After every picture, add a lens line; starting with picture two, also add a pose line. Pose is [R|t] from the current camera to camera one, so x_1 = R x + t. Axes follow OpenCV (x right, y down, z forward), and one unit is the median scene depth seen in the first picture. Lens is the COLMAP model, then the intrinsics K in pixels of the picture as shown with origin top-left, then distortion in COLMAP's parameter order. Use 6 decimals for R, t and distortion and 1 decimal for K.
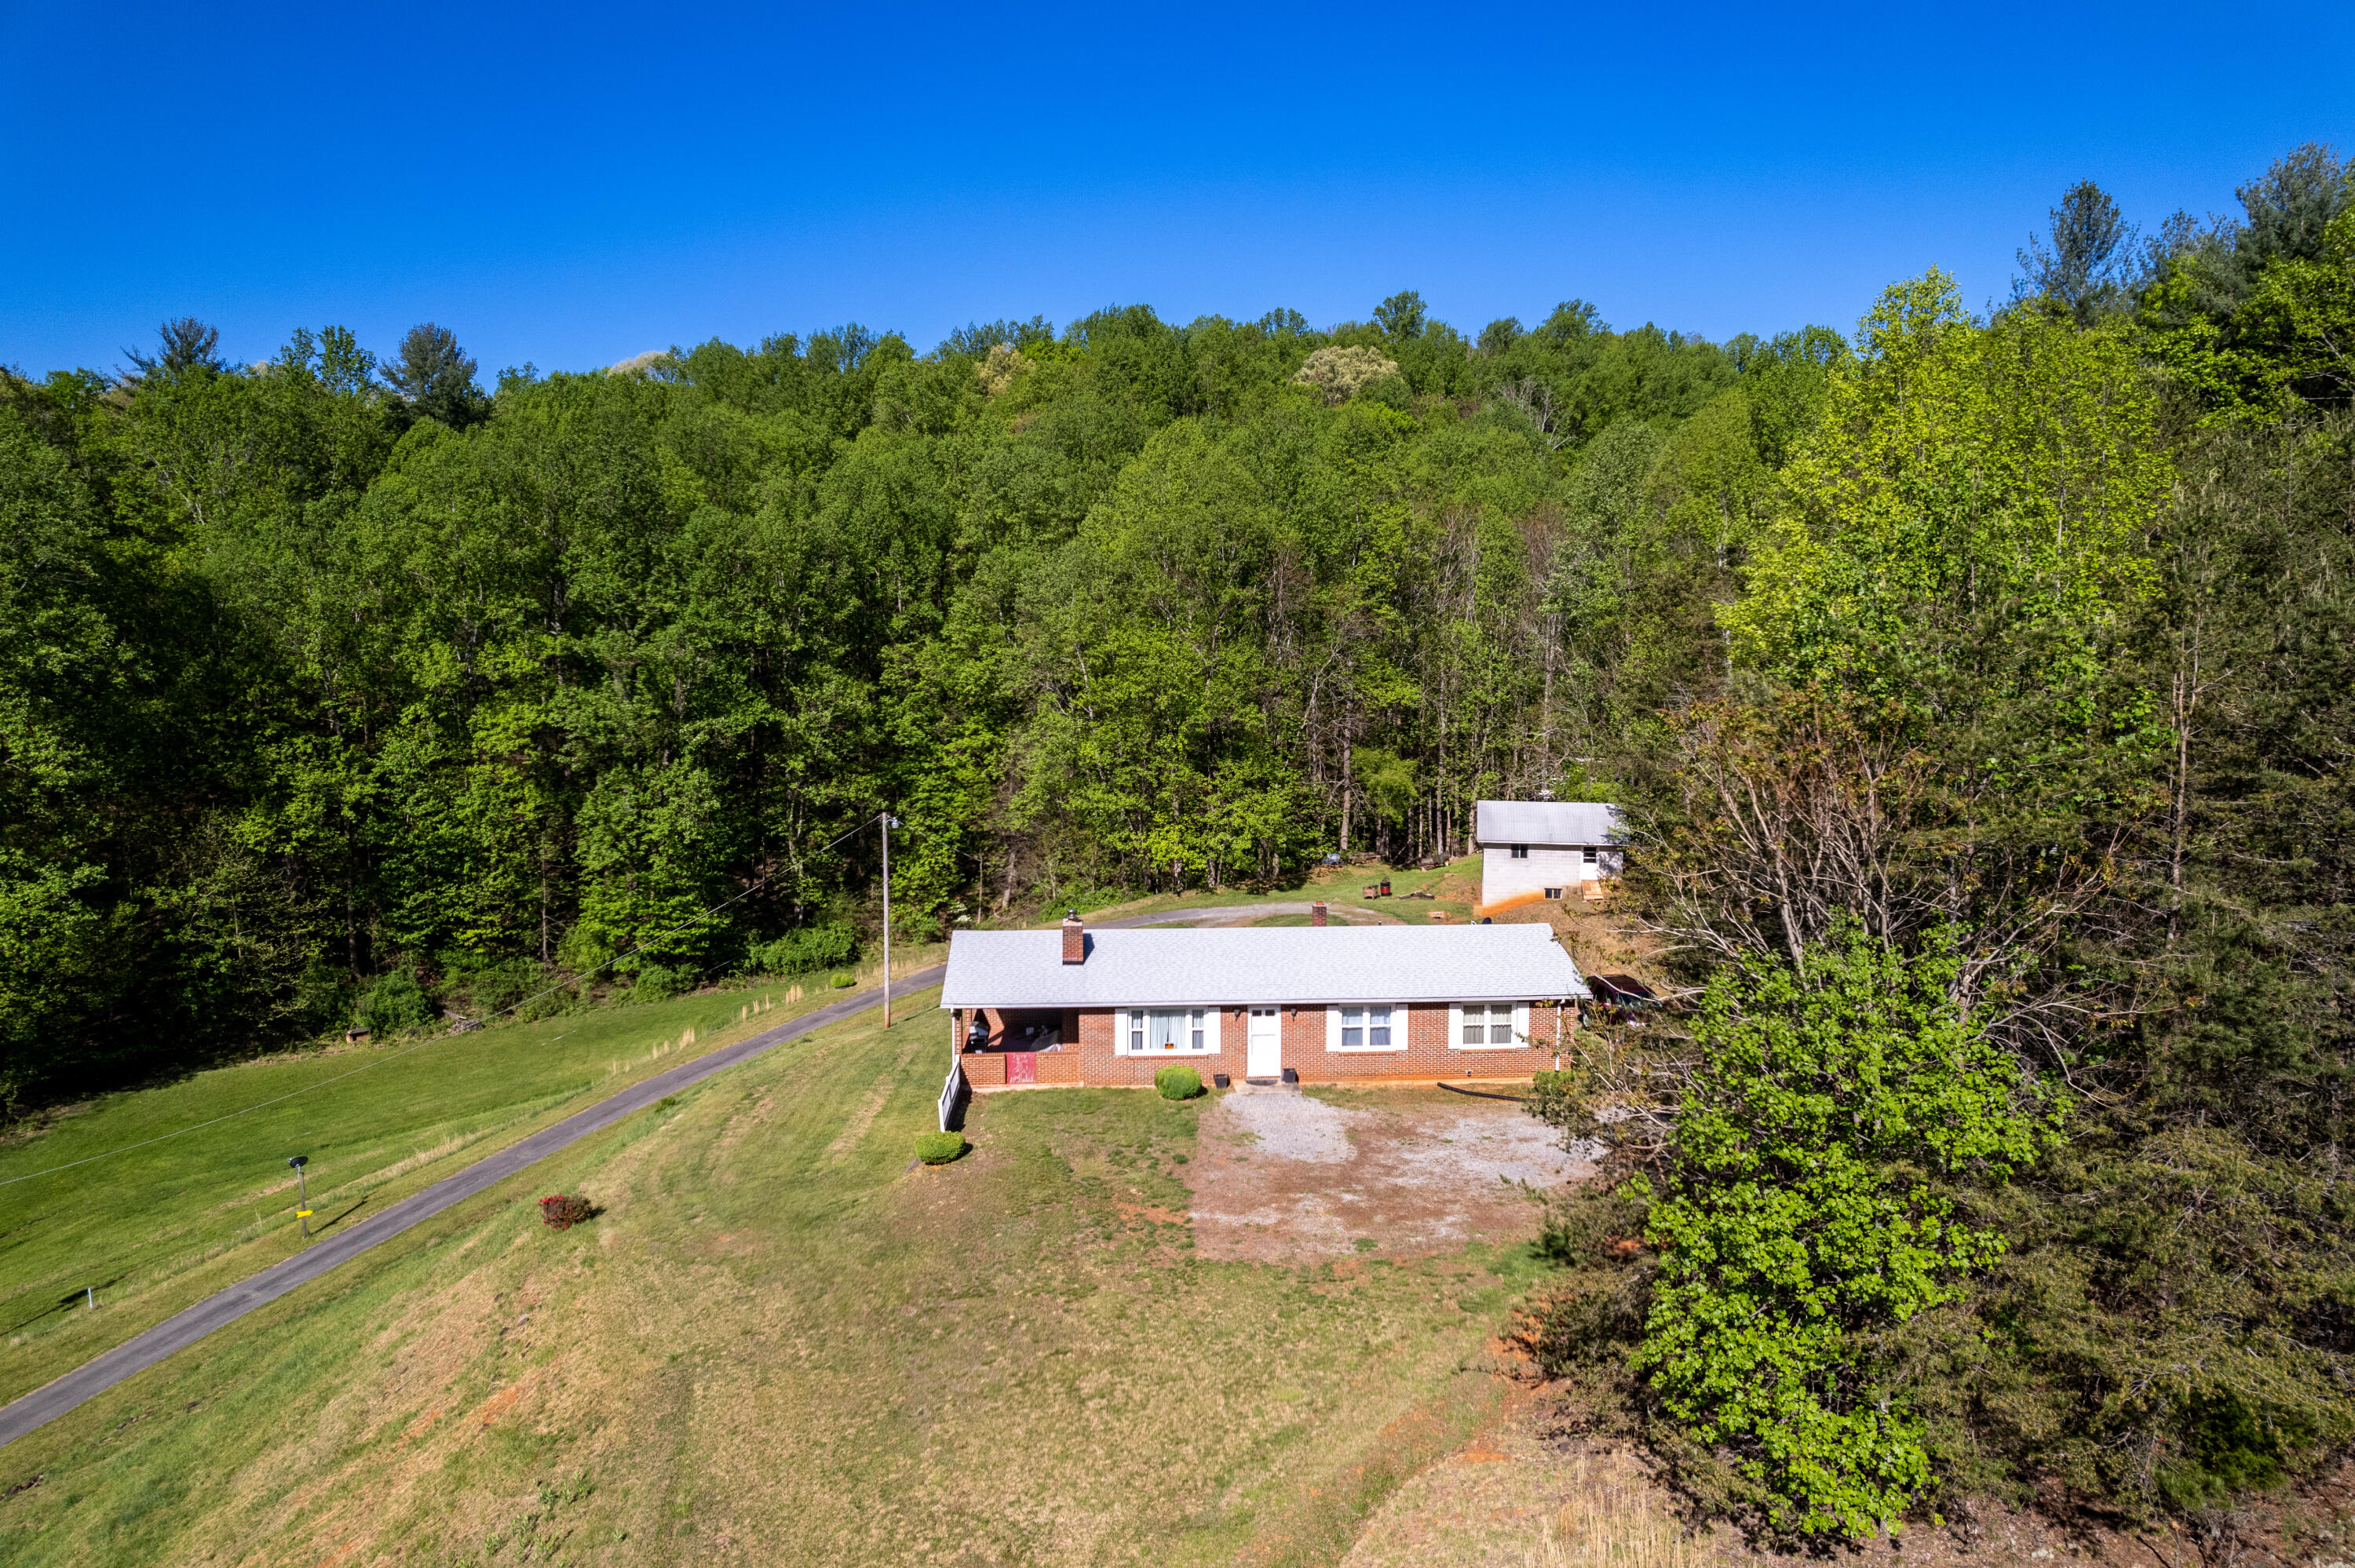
lens RADIAL K [[1507.3, 0, 1183.3], [0, 1507.3, 792.9], [0, 0, 1]] dist [-0.070172, 0.063840]
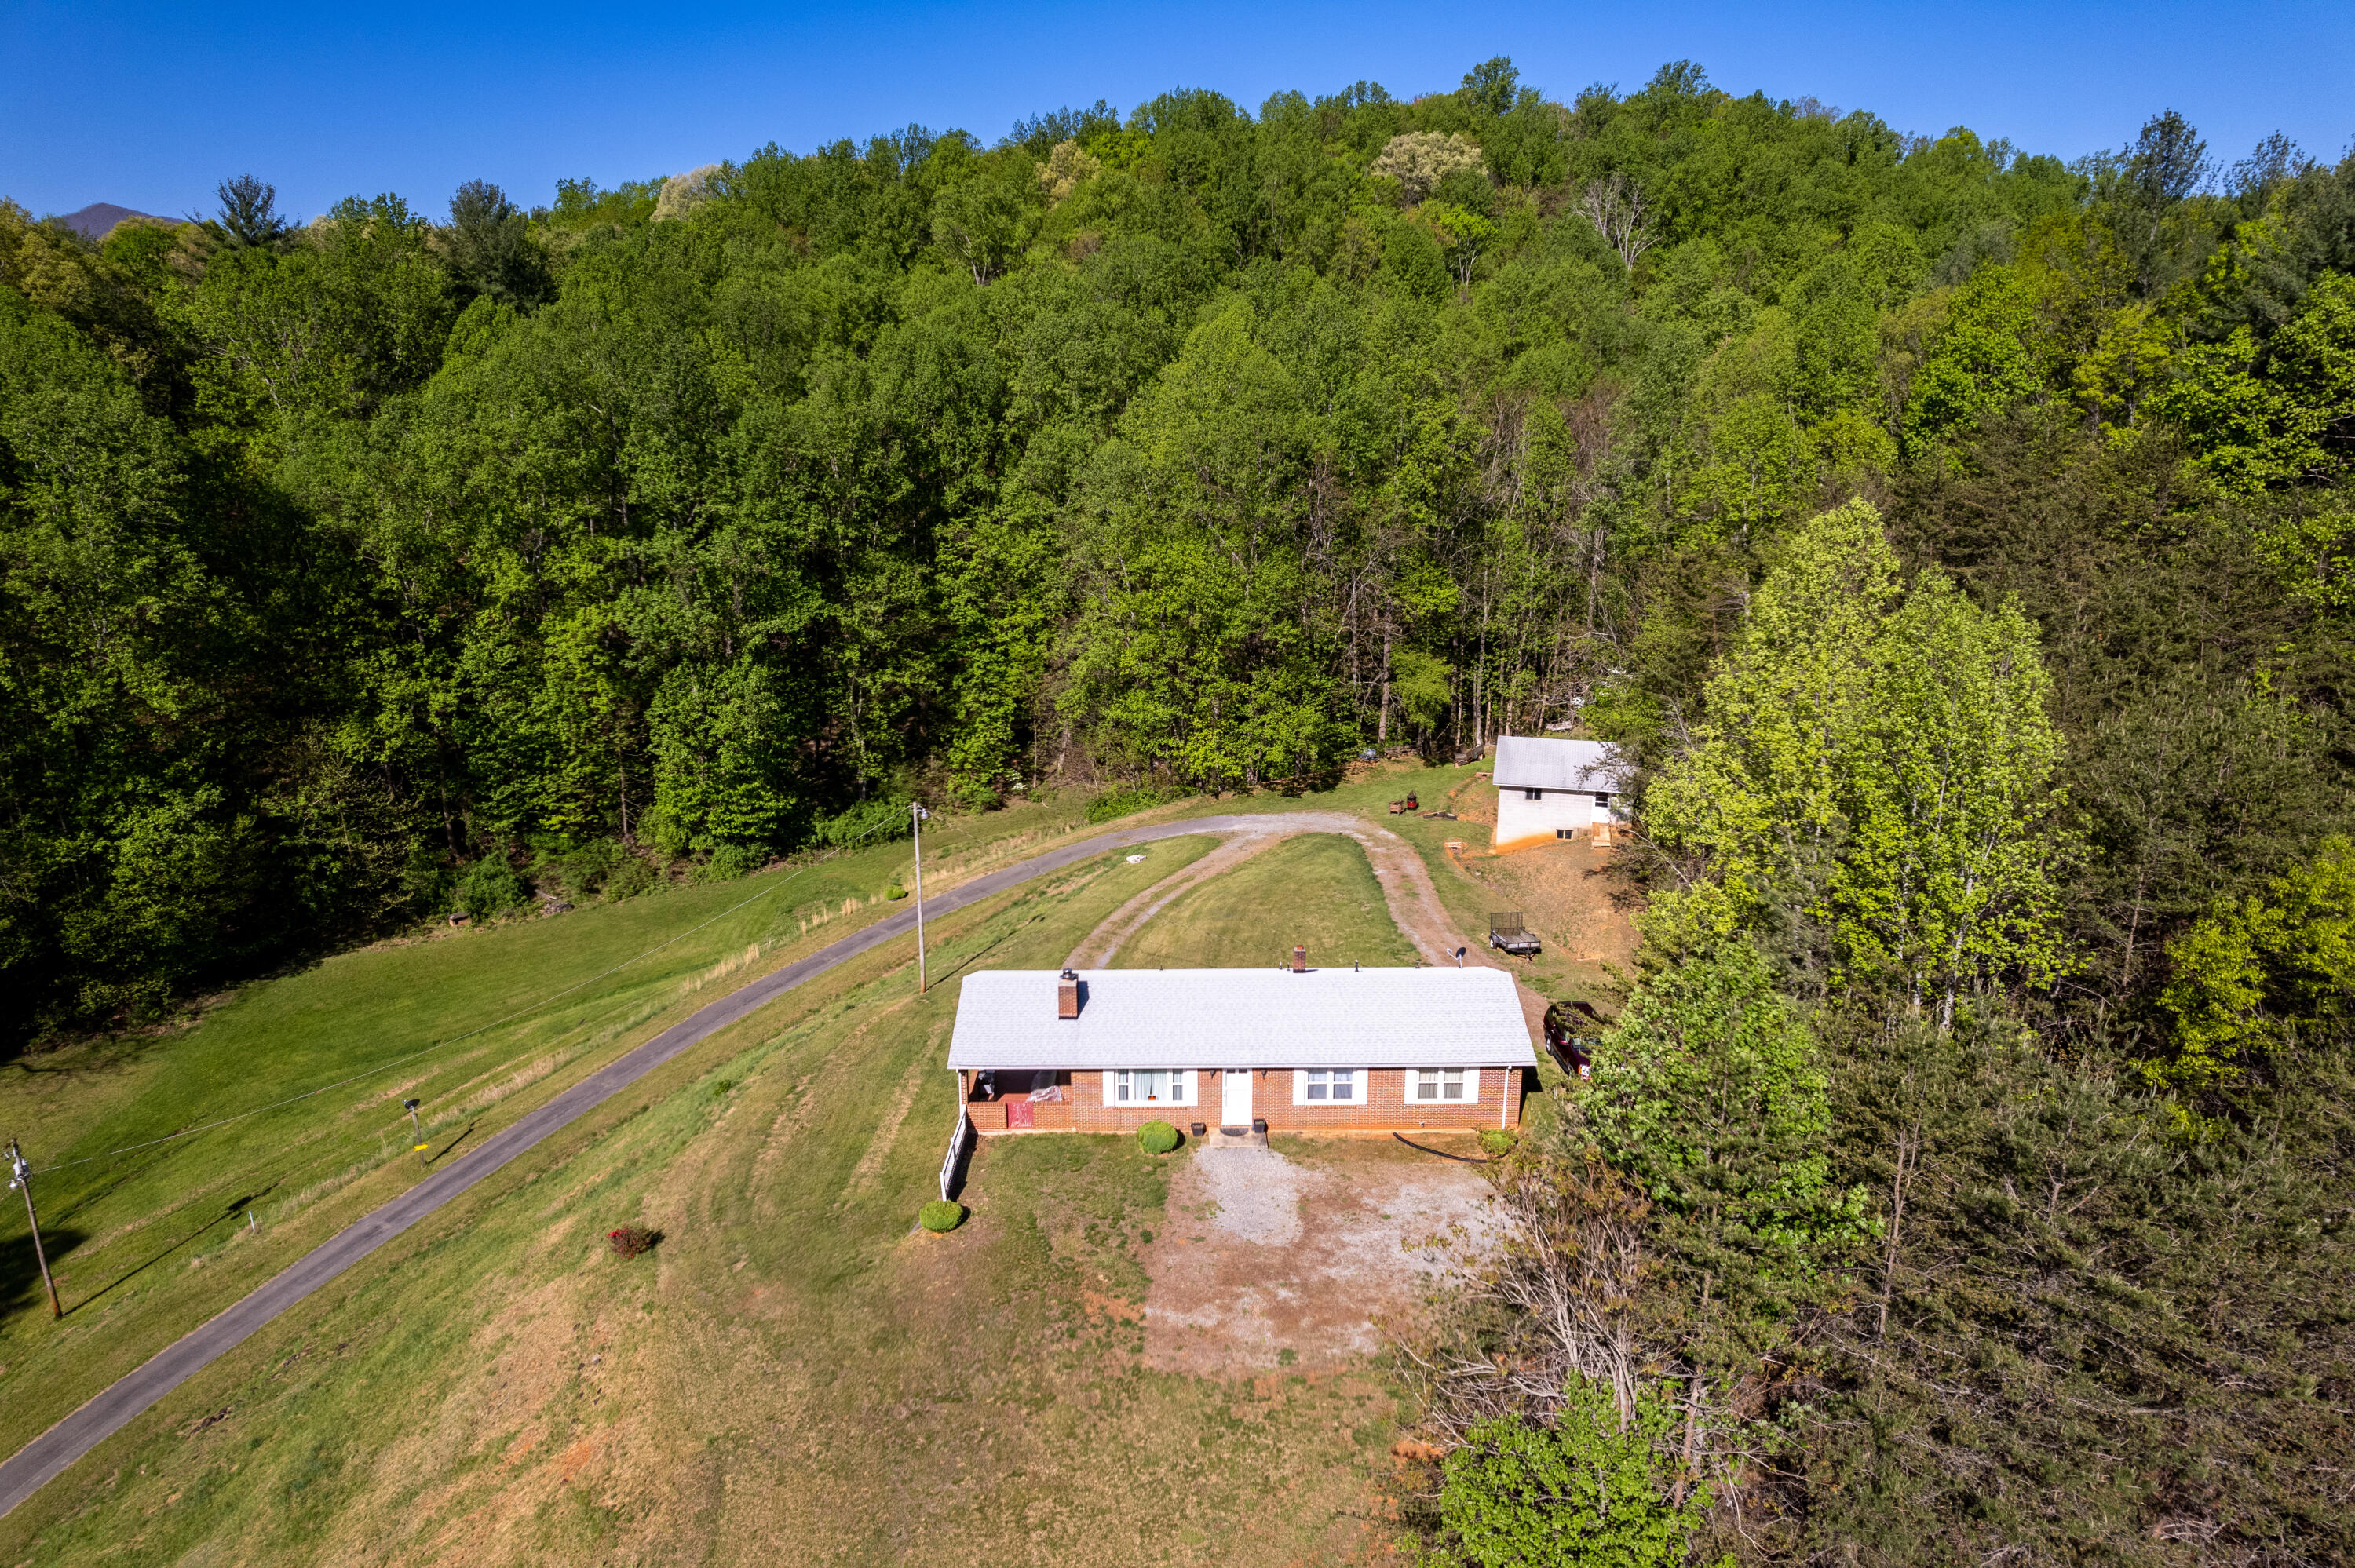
lens RADIAL K [[1509.9, 0, 1182.7], [0, 1509.9, 794.9], [0, 0, 1]] dist [-0.070261, 0.063494]
pose [[0.998203, 0.014056, -0.058251, 0.036141], [-0.003669, 0.984612, 0.174718, -0.119496], [0.059810, -0.174190, 0.982894, -0.029287]]
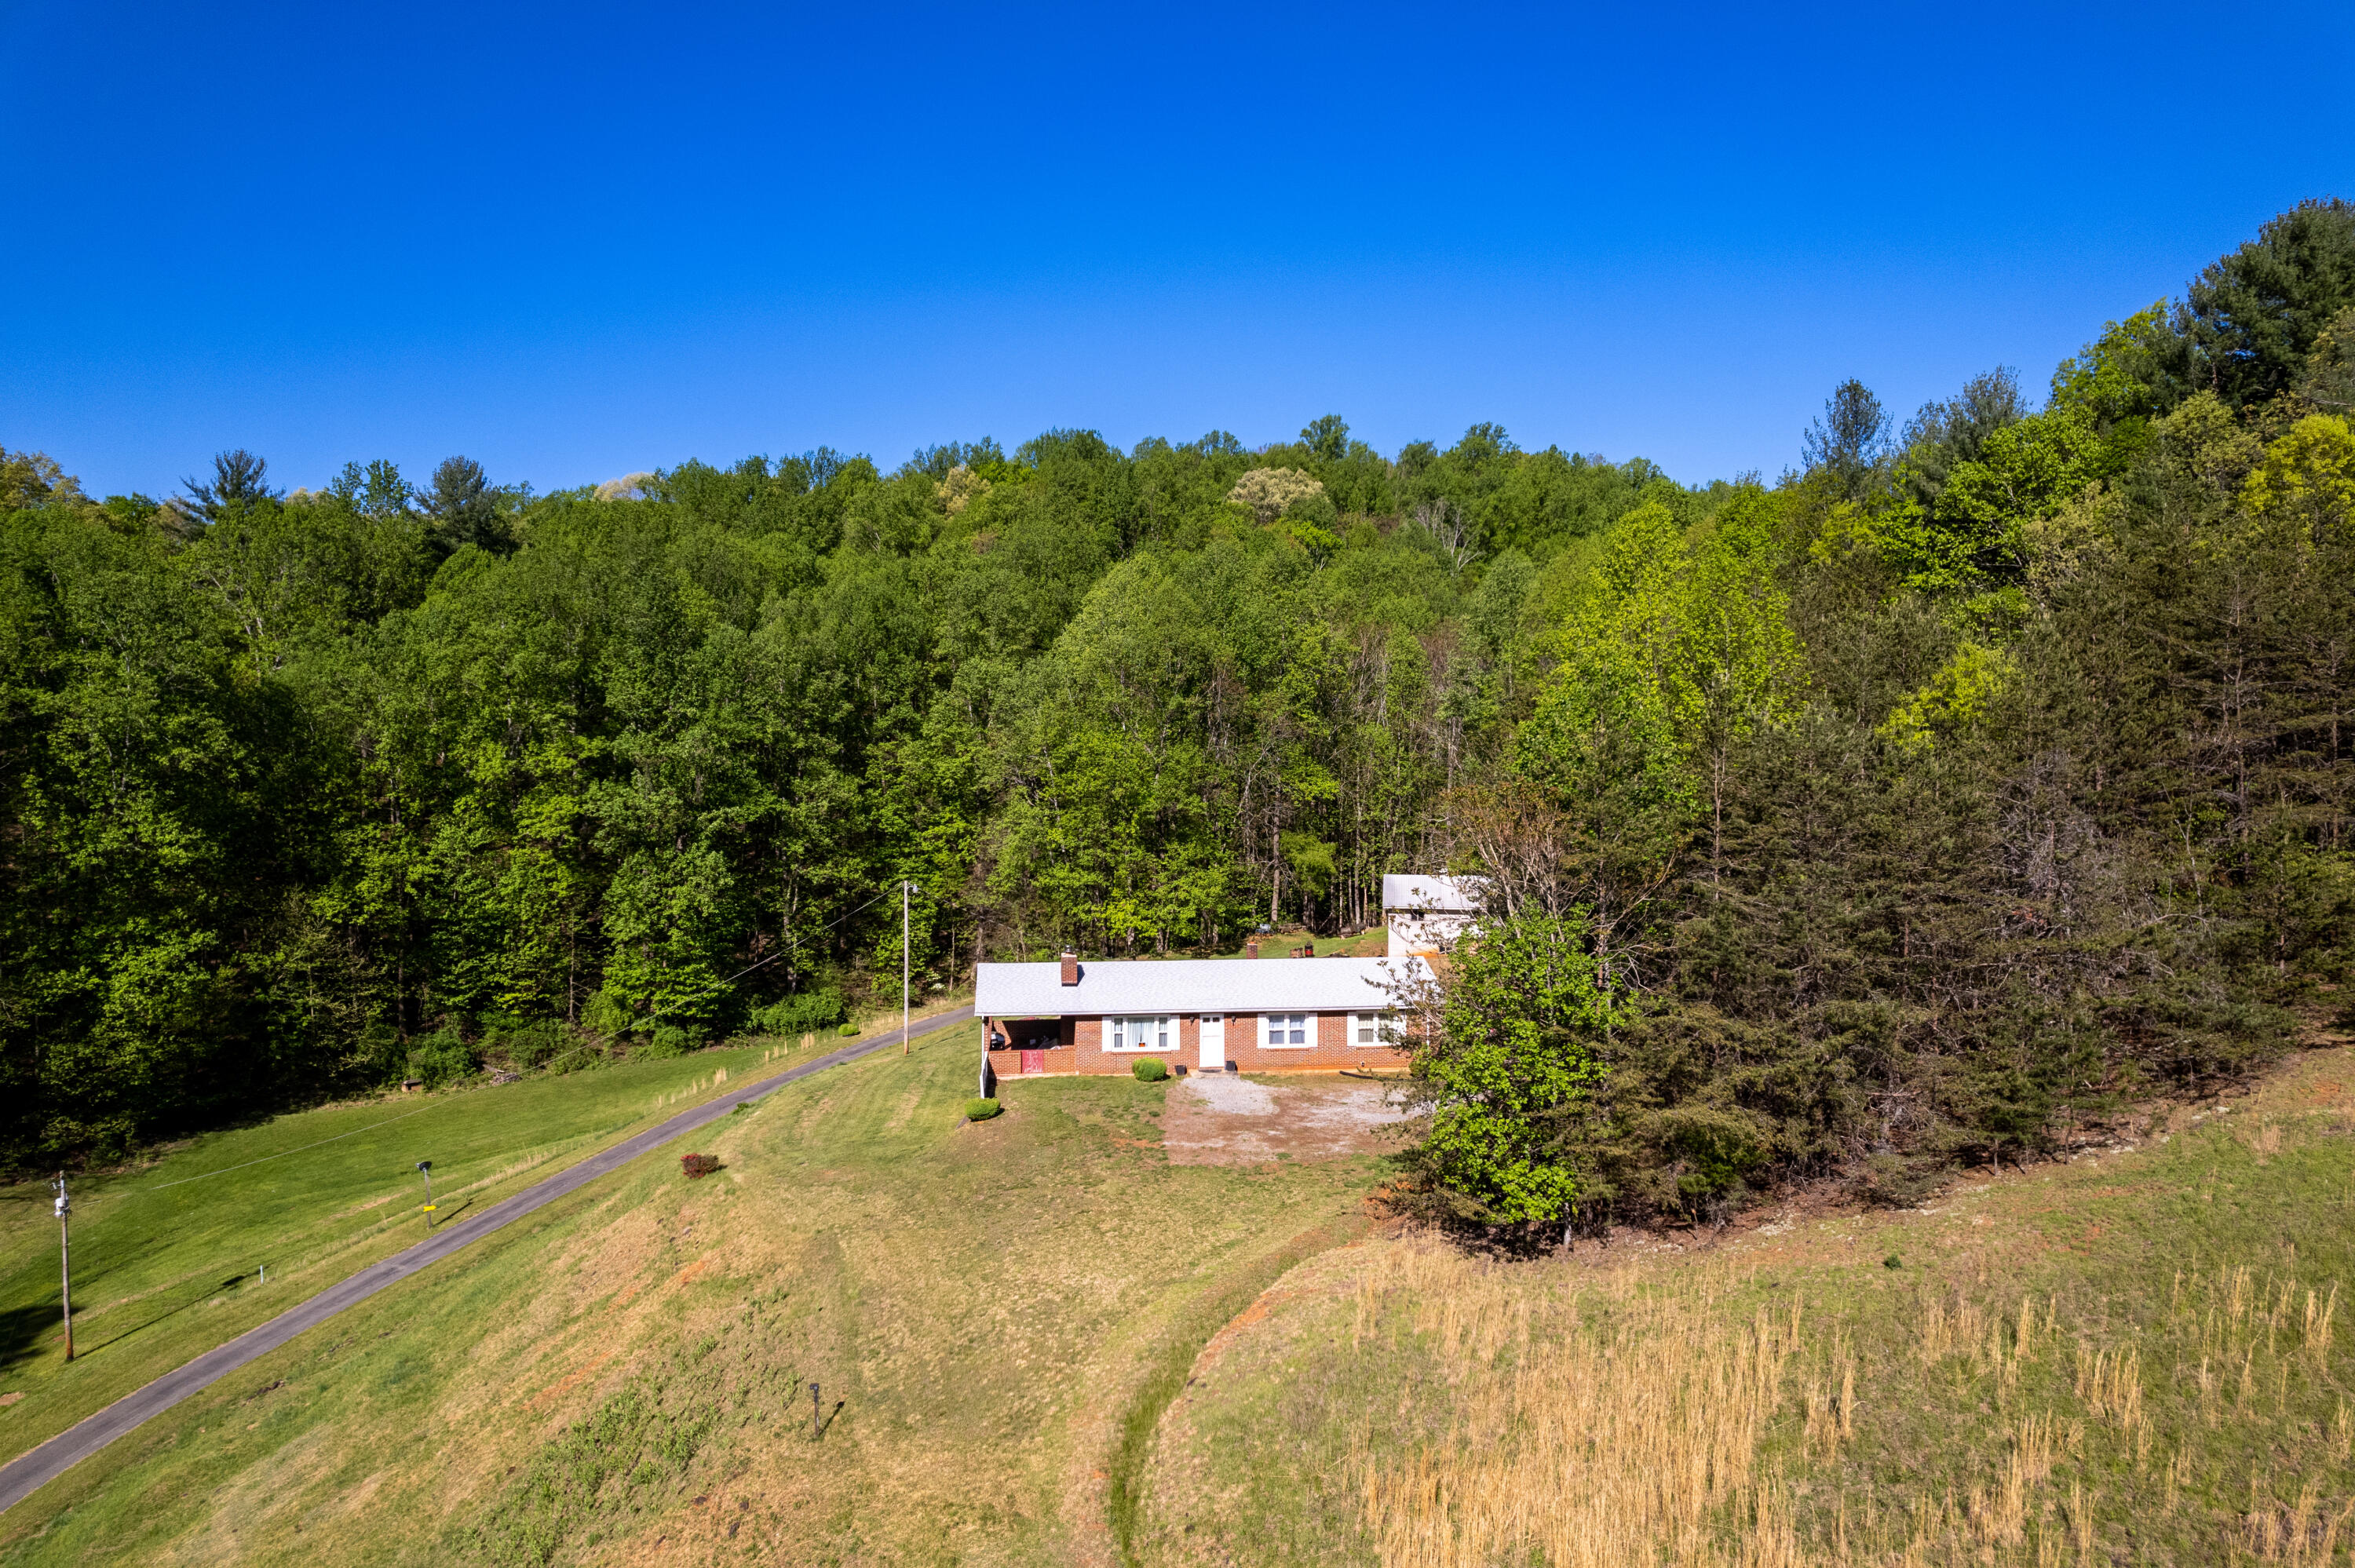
lens RADIAL K [[1509.9, 0, 1182.7], [0, 1509.9, 794.9], [0, 0, 1]] dist [-0.070261, 0.063494]
pose [[0.999073, -0.001519, 0.043010, -0.014648], [0.004147, 0.998124, -0.061078, 0.012827], [-0.042836, 0.061200, 0.997206, -0.176040]]
